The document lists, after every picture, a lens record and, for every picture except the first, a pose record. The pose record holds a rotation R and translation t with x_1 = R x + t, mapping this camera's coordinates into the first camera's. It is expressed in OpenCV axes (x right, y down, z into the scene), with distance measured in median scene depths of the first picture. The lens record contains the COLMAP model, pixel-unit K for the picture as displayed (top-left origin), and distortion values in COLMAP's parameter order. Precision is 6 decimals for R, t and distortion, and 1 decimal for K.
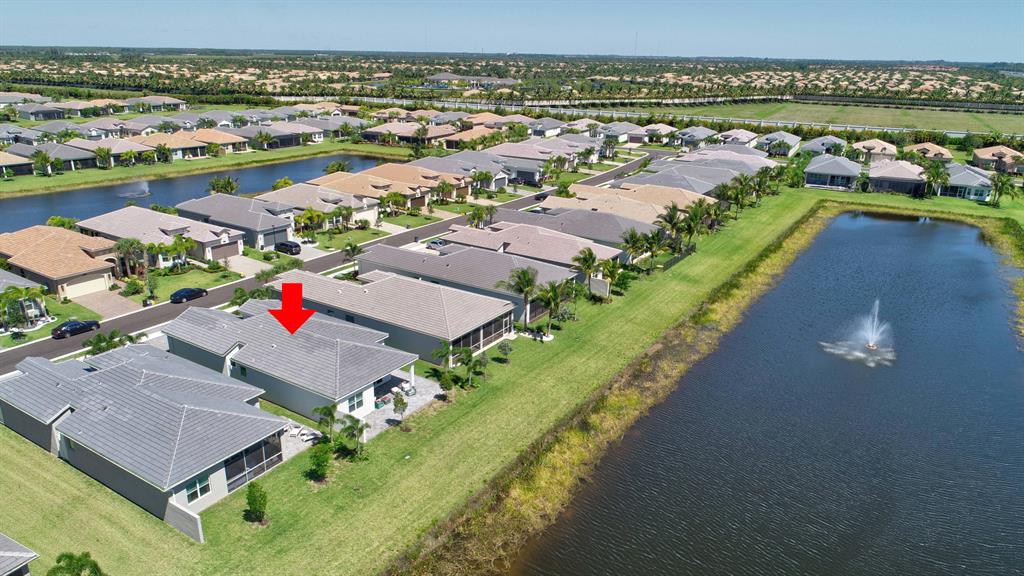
lens RADIAL K [[681.3, 0, 512.0], [0, 681.3, 288.0], [0, 0, 1]] dist [0.002481, -0.003843]
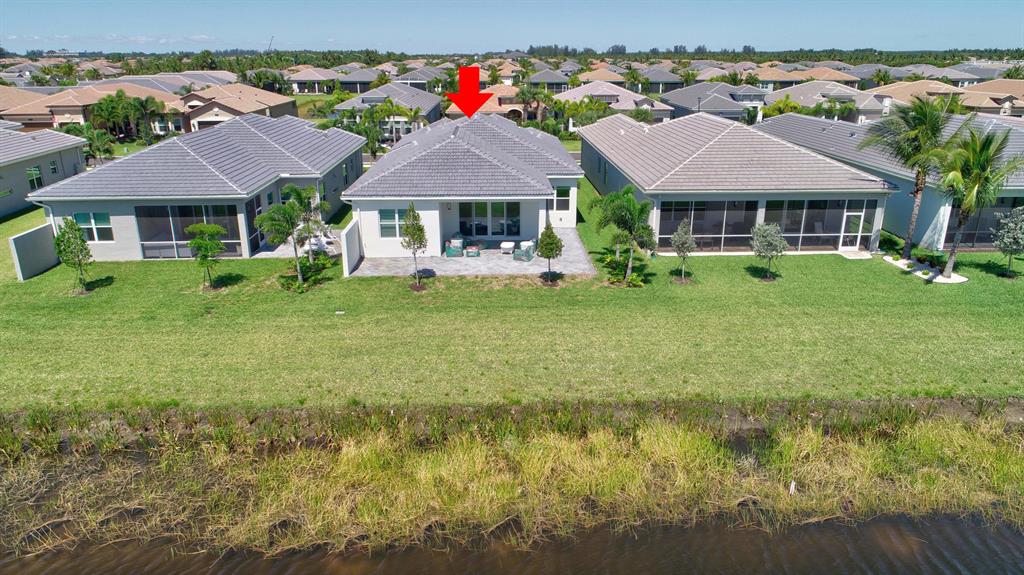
lens RADIAL K [[681.3, 0, 512.0], [0, 681.3, 287.5], [0, 0, 1]] dist [0.002481, -0.003843]
pose [[0.567605, 0.243819, -0.786369, 0.280062], [-0.253958, 0.960417, 0.114476, 0.121318], [0.783154, 0.134728, 0.607058, 0.690432]]
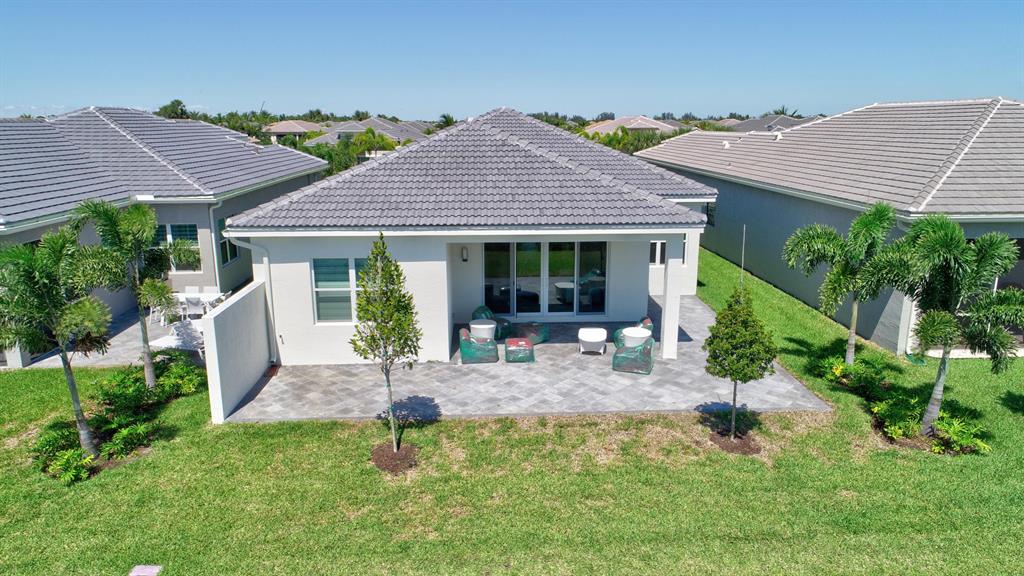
lens RADIAL K [[681.3, 0, 512.0], [0, 681.3, 288.0], [0, 0, 1]] dist [0.002481, -0.003843]
pose [[0.579510, 0.167362, -0.797595, 0.013397], [-0.249413, 0.968149, 0.021933, 0.137617], [0.775862, 0.186220, 0.602794, 0.839984]]
